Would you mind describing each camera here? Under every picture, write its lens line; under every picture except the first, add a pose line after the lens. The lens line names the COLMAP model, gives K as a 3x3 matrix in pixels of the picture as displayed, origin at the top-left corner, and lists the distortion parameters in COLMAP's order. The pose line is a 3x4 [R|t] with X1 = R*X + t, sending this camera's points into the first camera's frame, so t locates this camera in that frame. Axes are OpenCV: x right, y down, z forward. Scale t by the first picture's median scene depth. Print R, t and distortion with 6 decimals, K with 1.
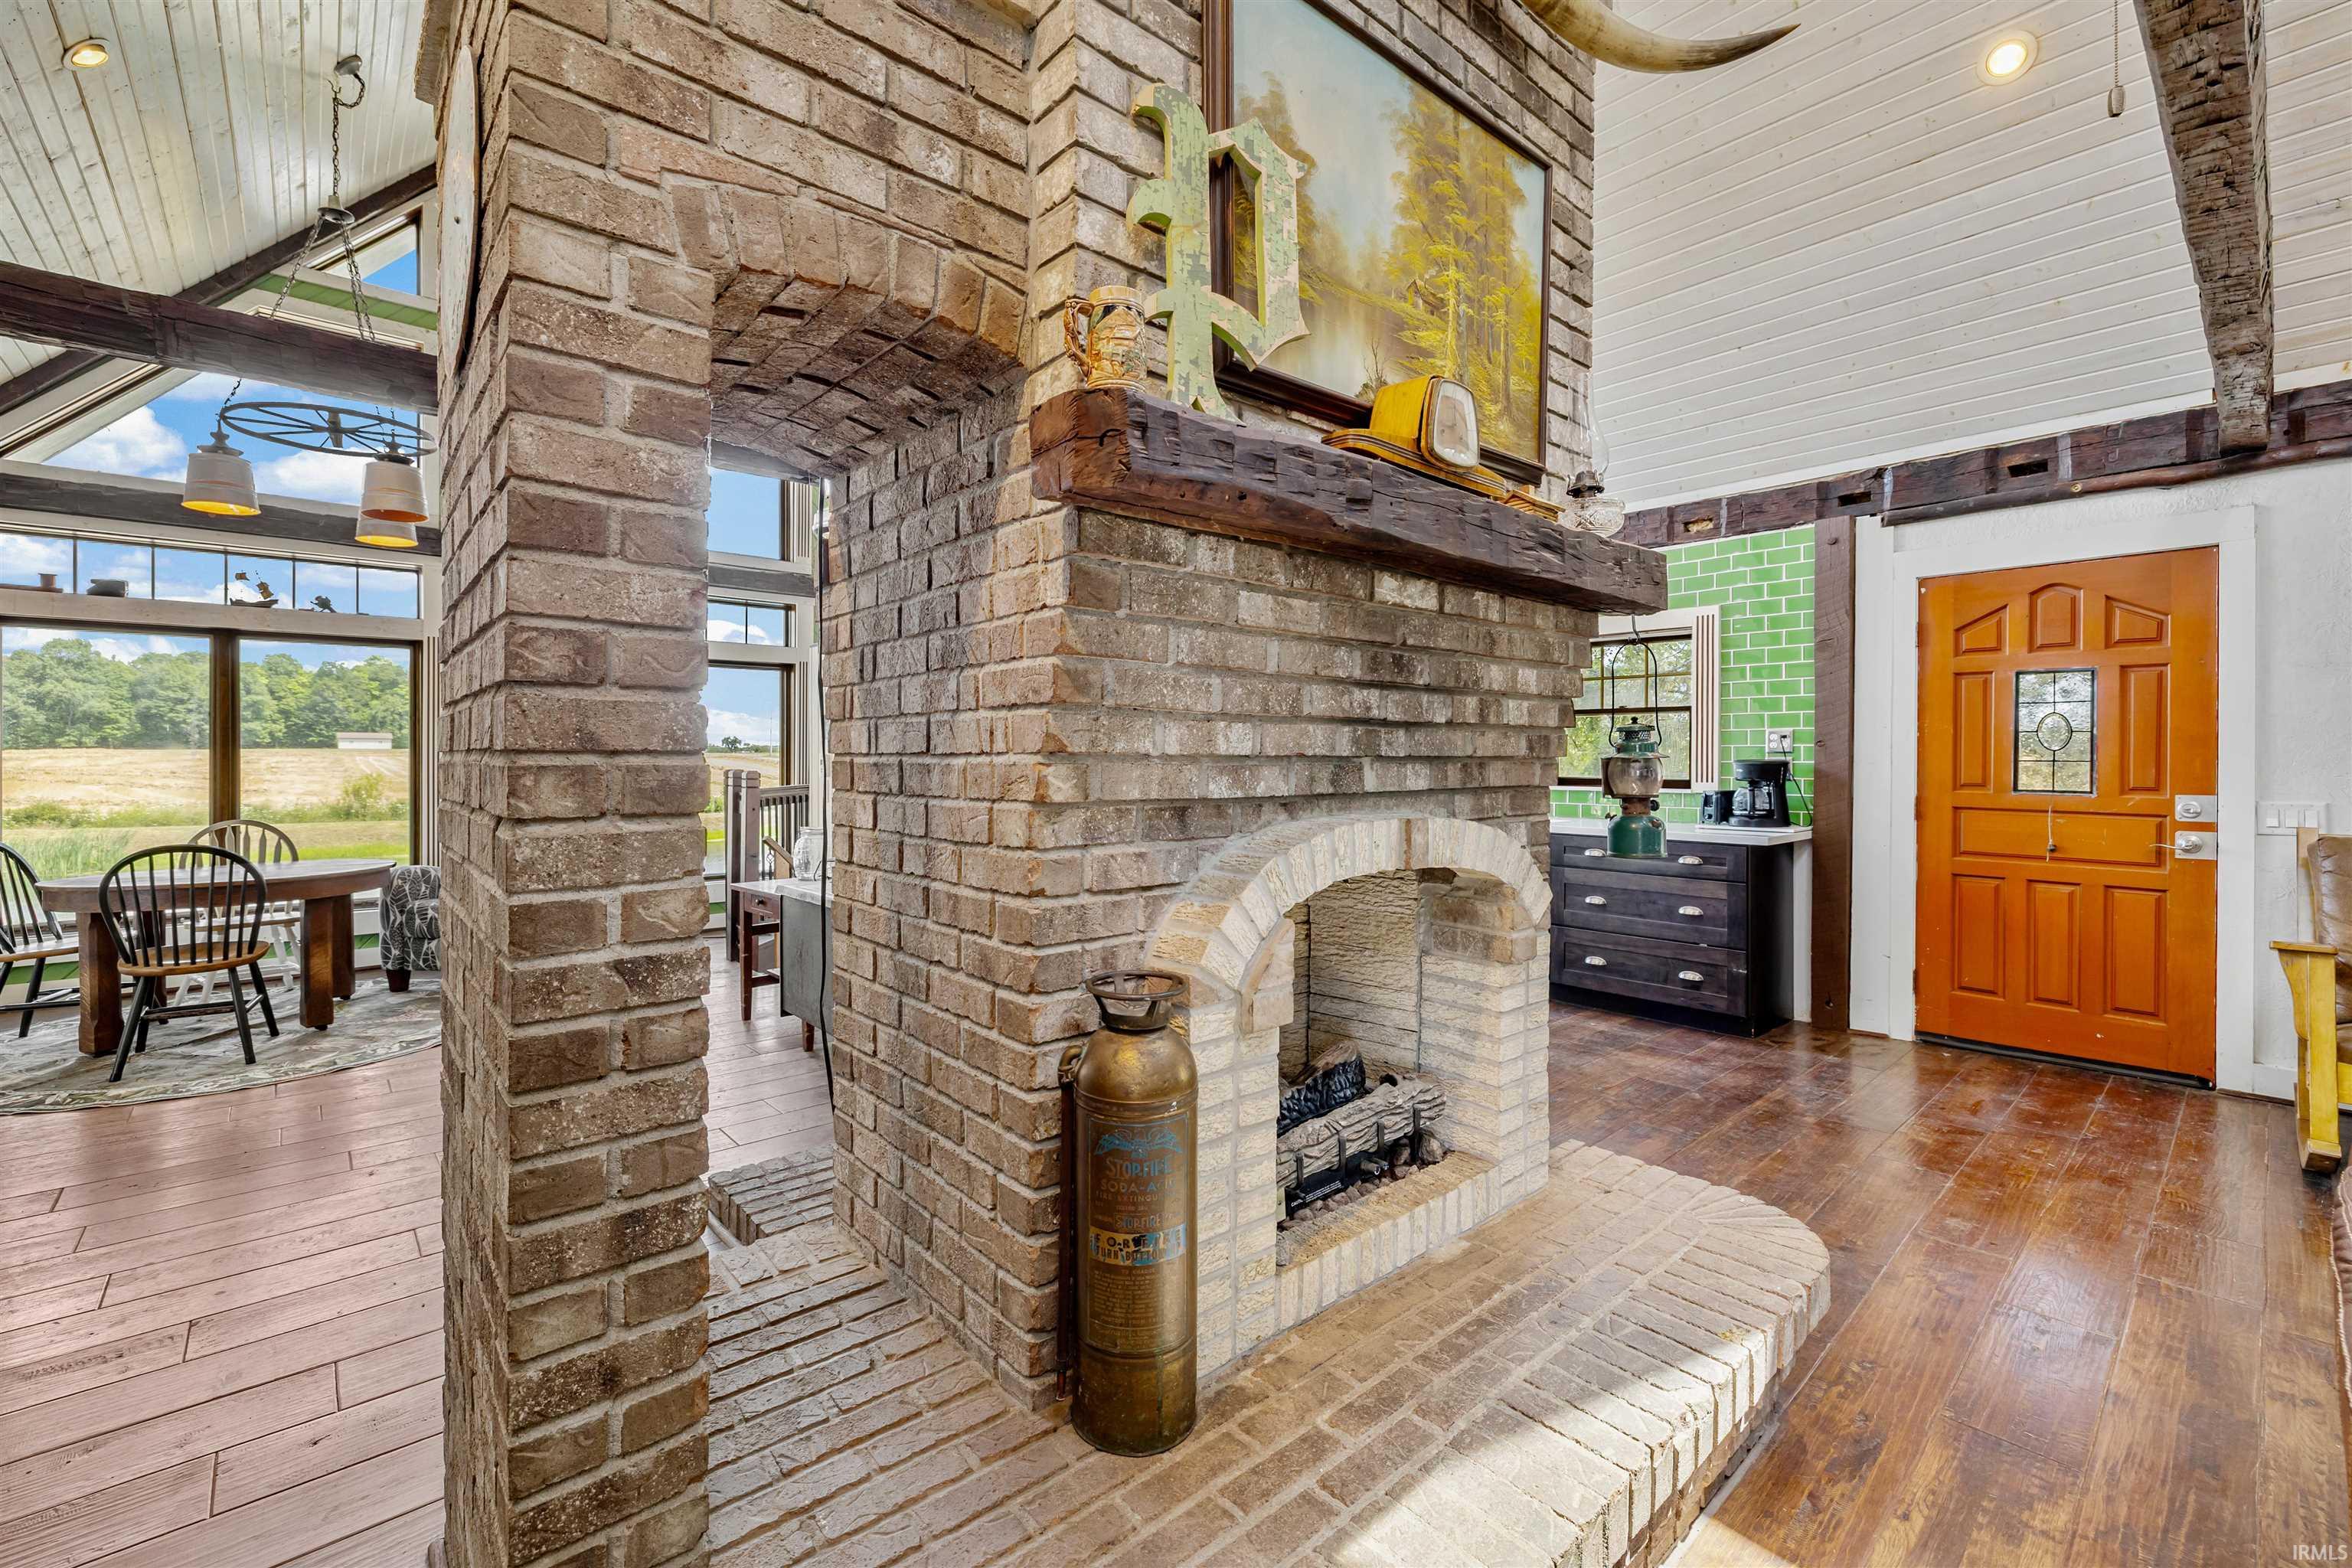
lens RADIAL K [[995.4, 0, 1162.4], [0, 995.4, 762.3], [0, 0, 1]] dist [0.001491, 0.000268]
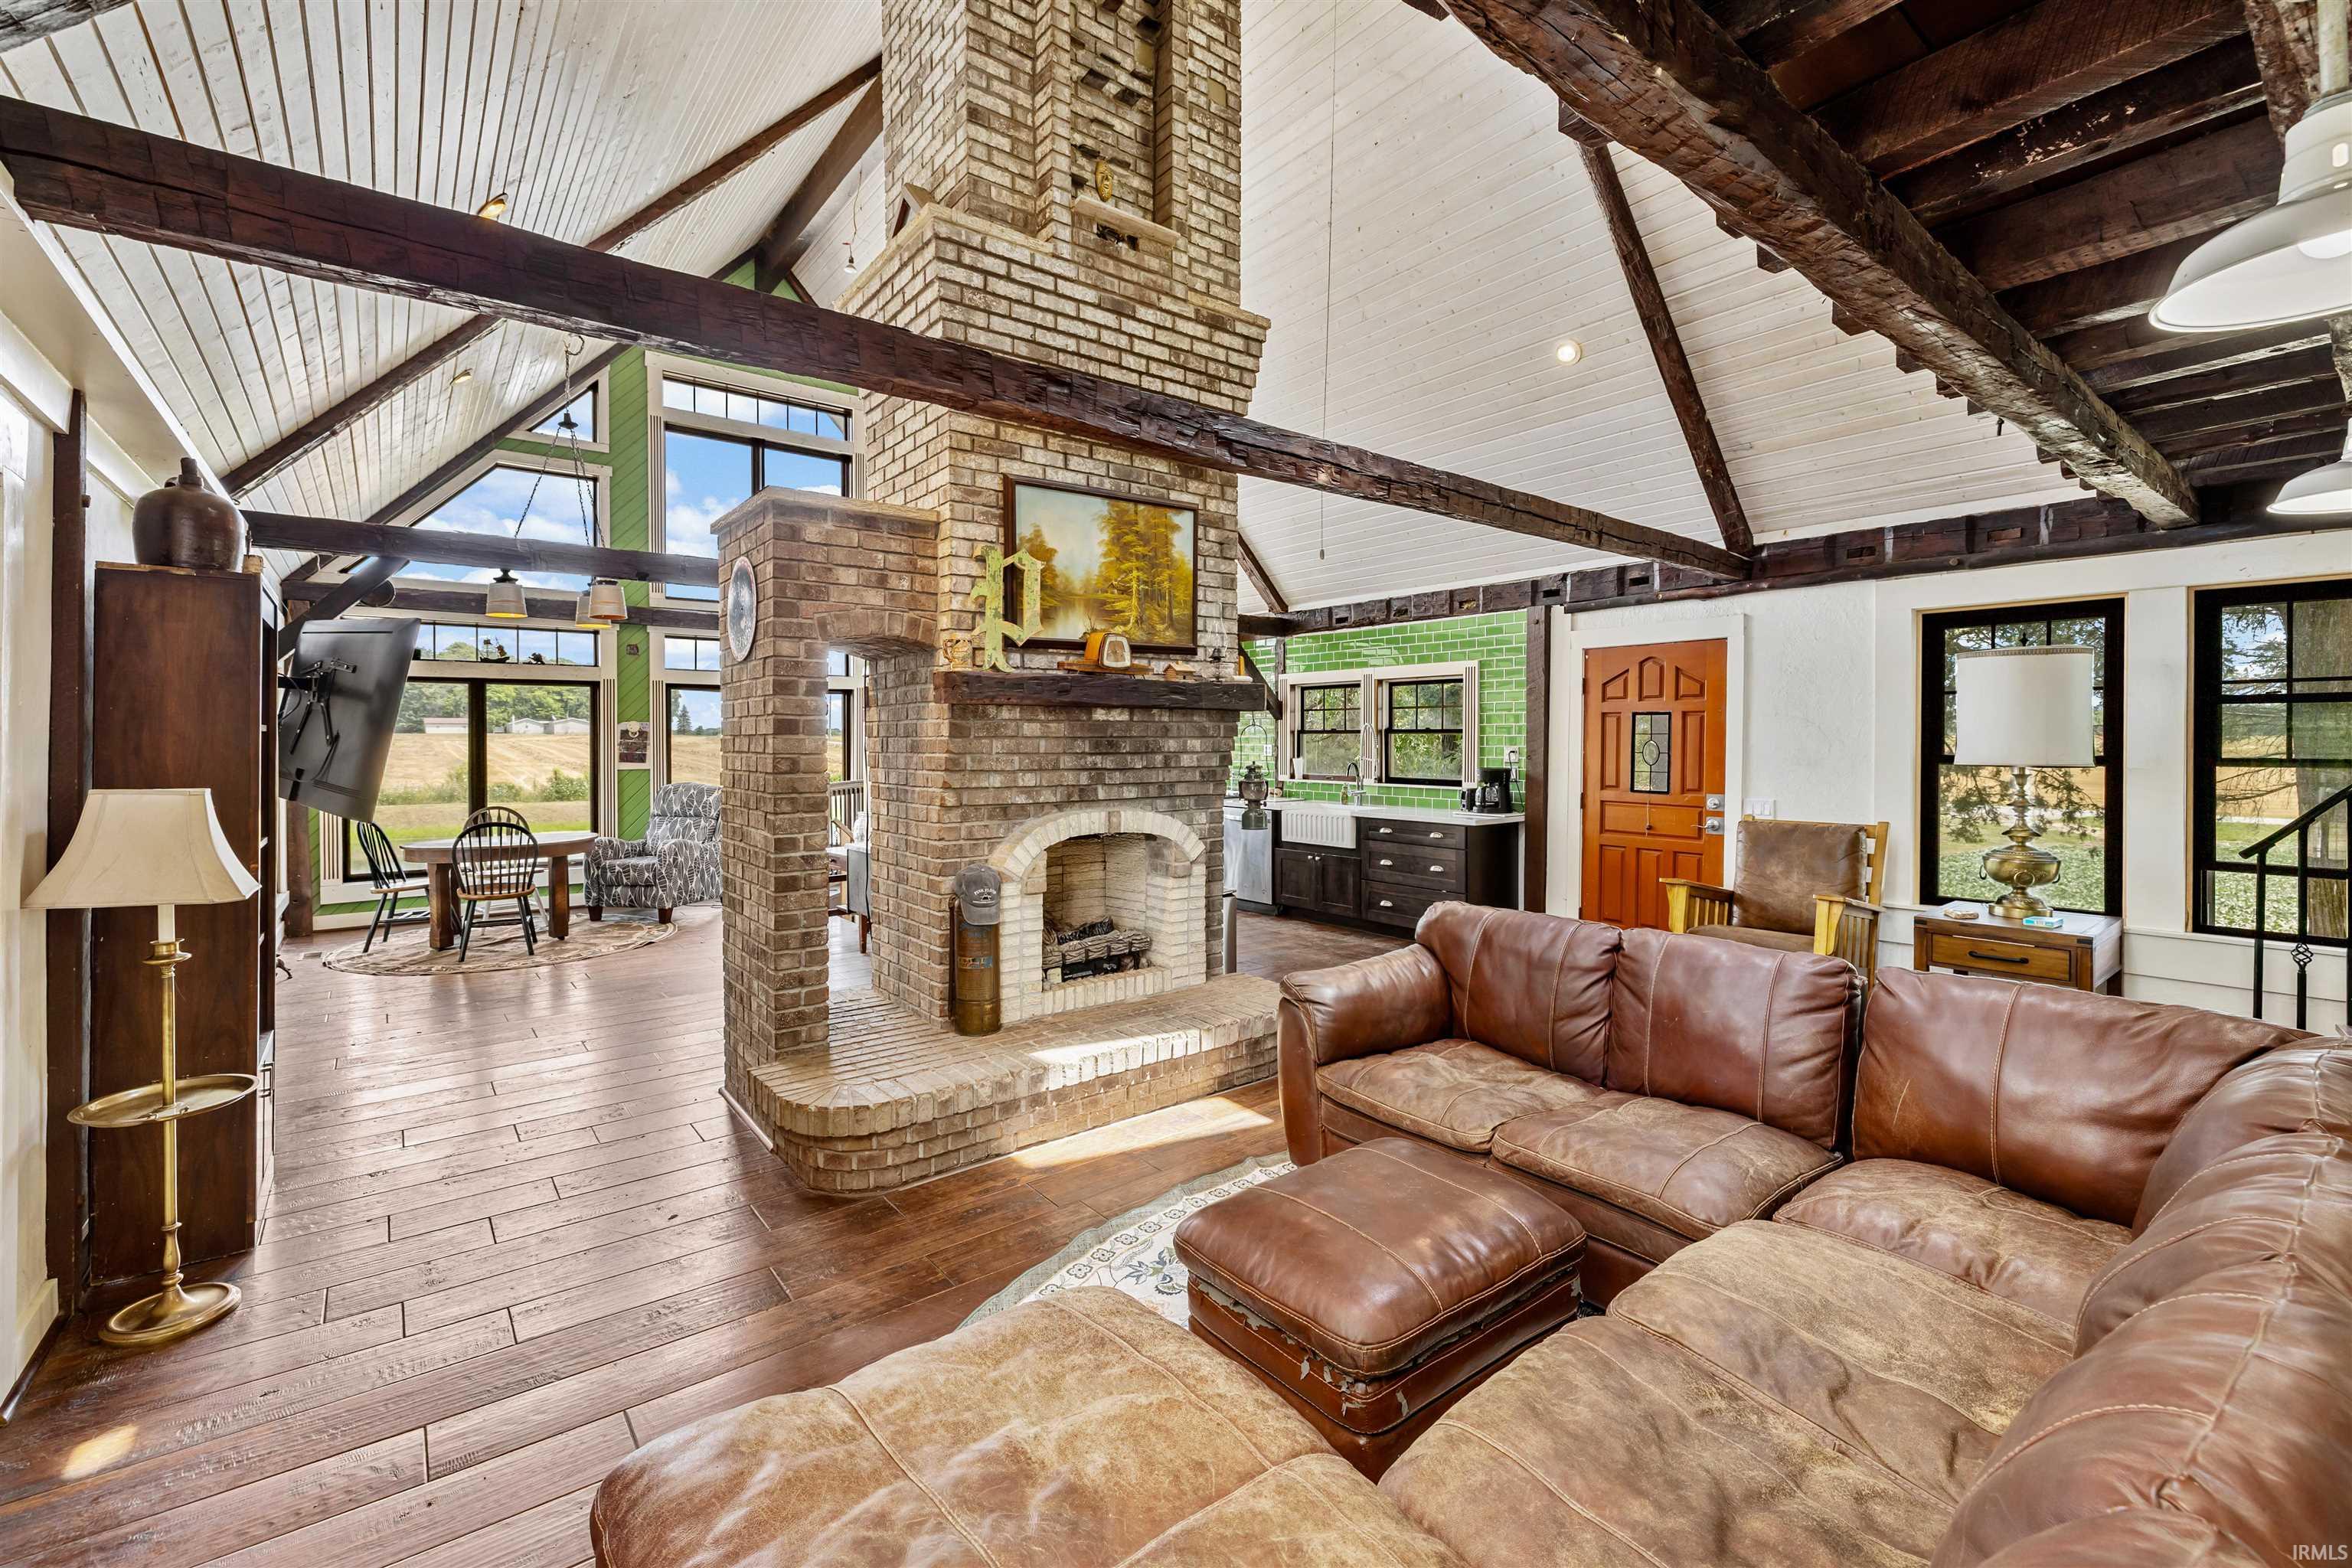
lens RADIAL K [[995.4, 0, 1157.9], [0, 995.4, 753.9], [0, 0, 1]] dist [0.001491, 0.000268]
pose [[0.998421, -0.001331, -0.056151, 0.218547], [0.001858, 0.999955, 0.009336, -0.044977], [0.056136, -0.009425, 0.998379, -0.596285]]
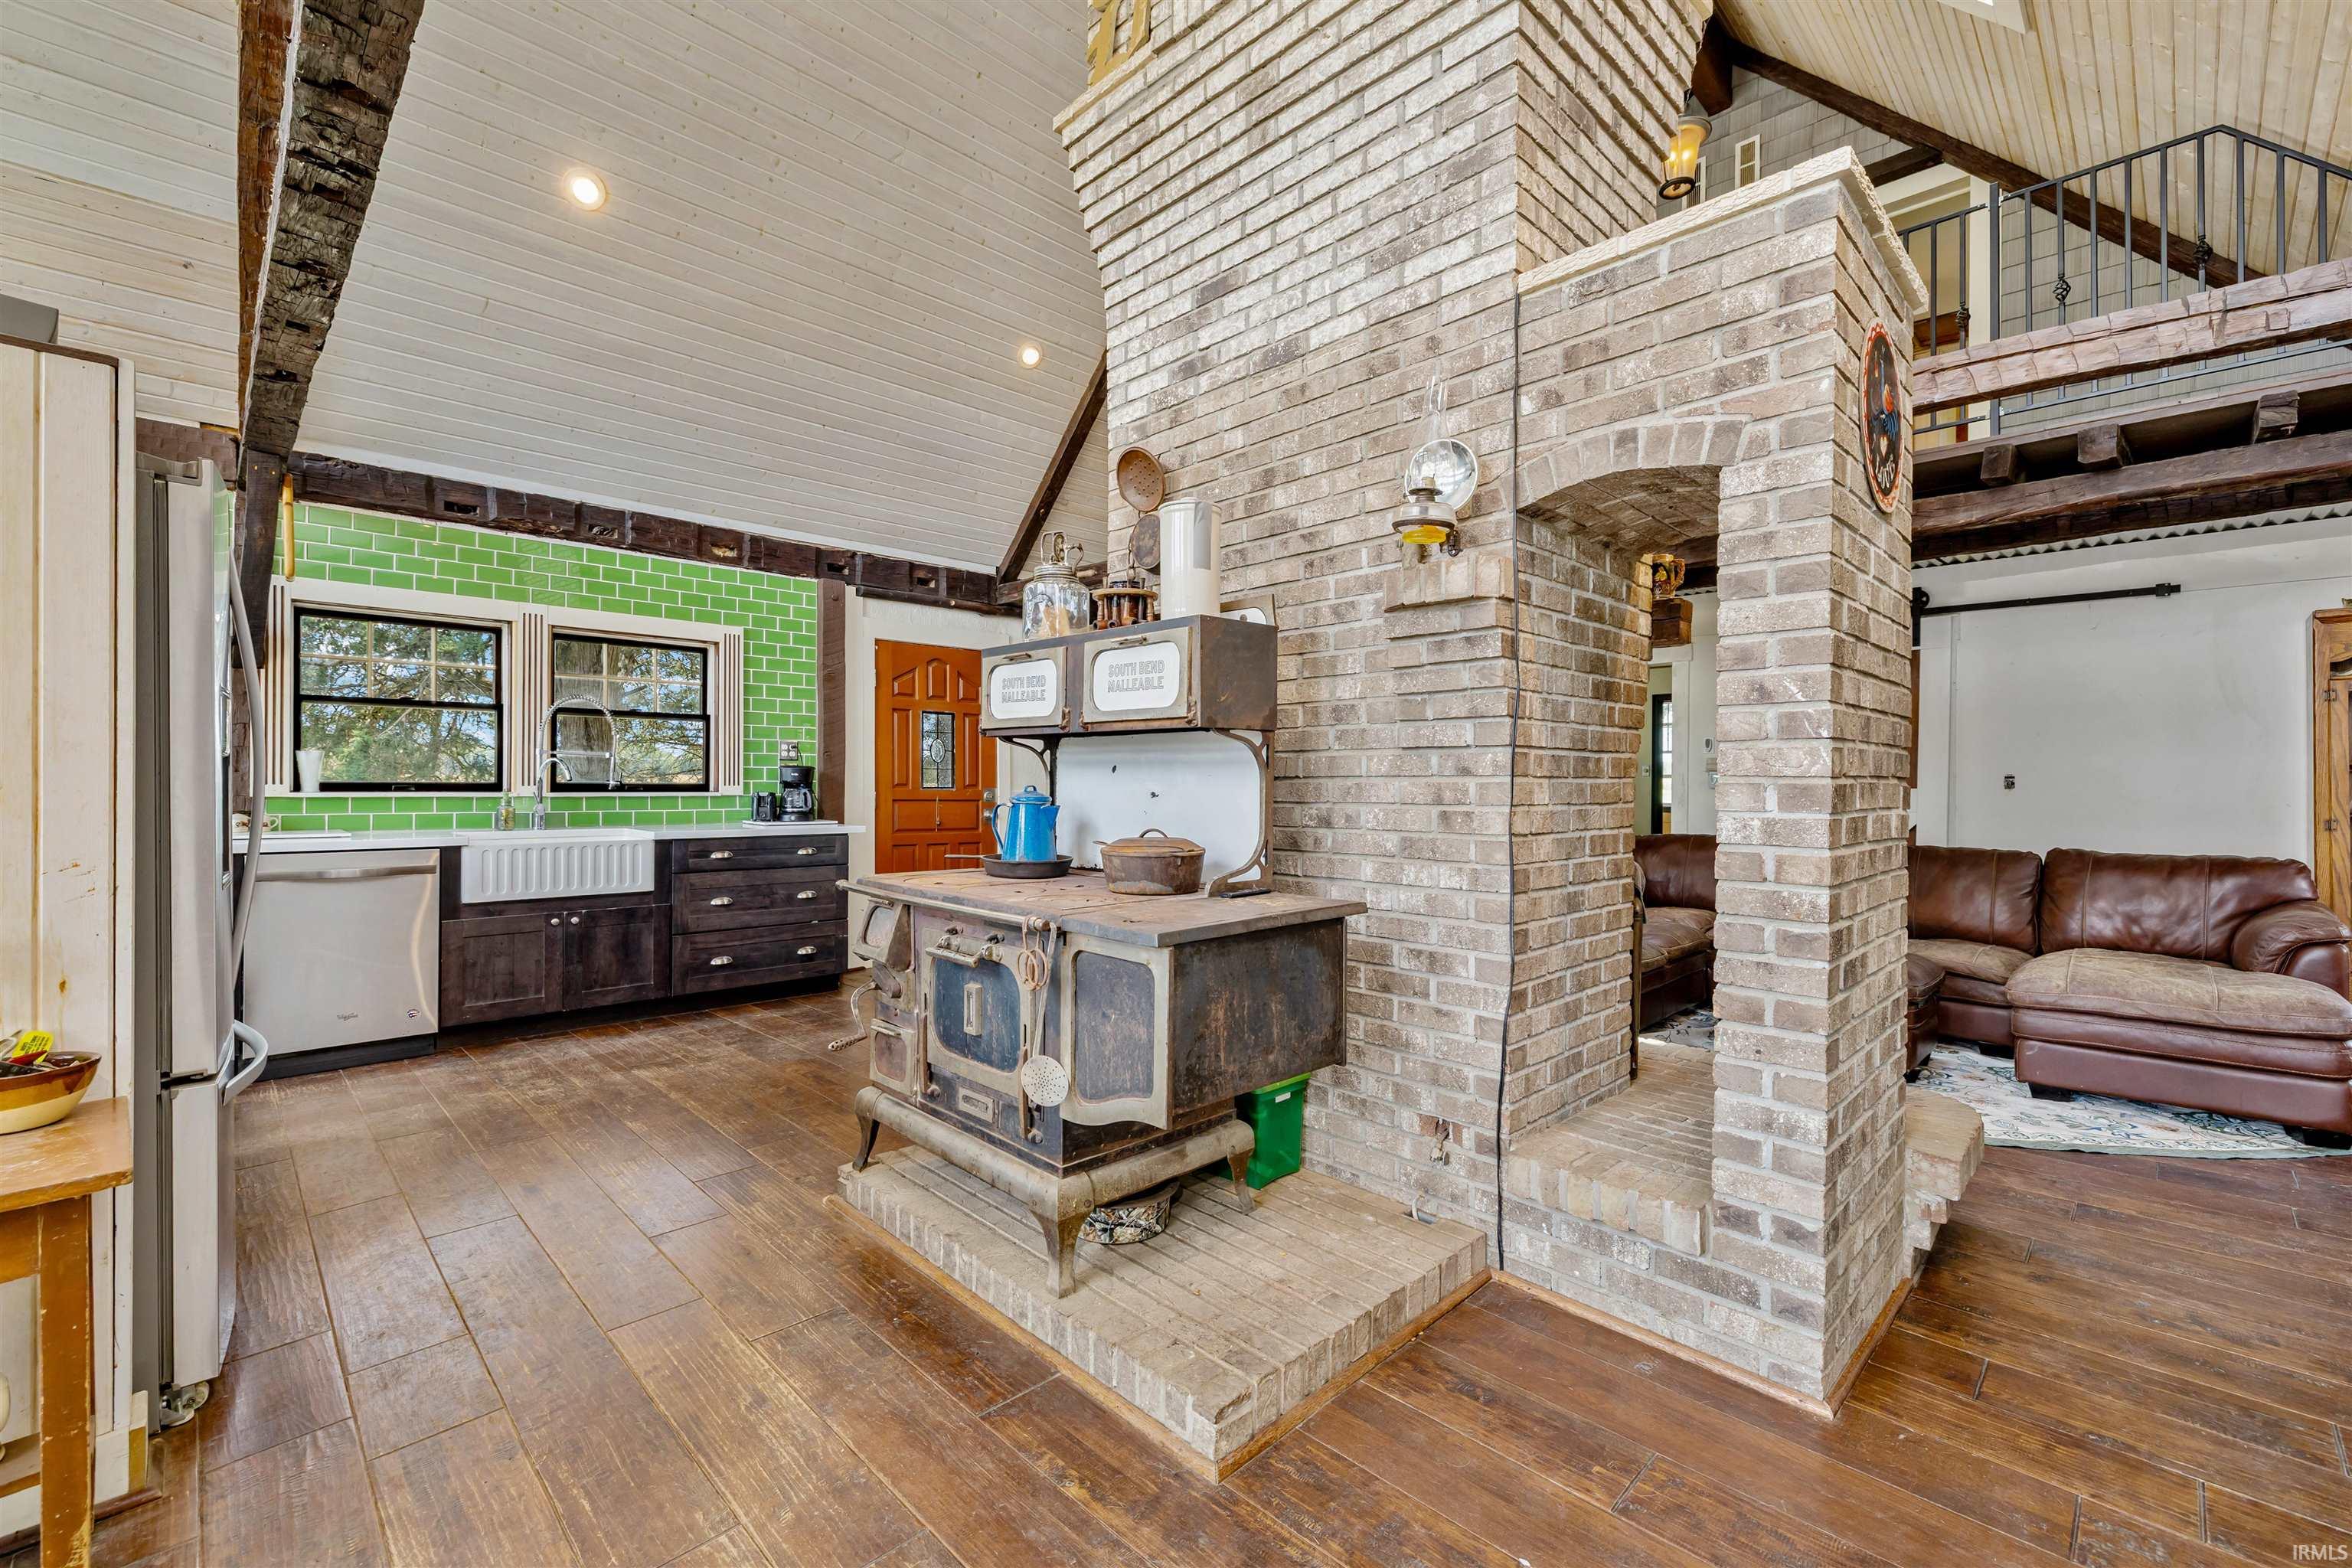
lens RADIAL K [[995.4, 0, 1160.0], [0, 995.4, 784.3], [0, 0, 1]] dist [0.001491, 0.000268]
pose [[-0.049629, -0.004413, 0.998758, -0.734580], [-0.003356, 0.999985, 0.004252, 0.015449], [-0.998762, -0.003140, -0.049643, 0.733103]]
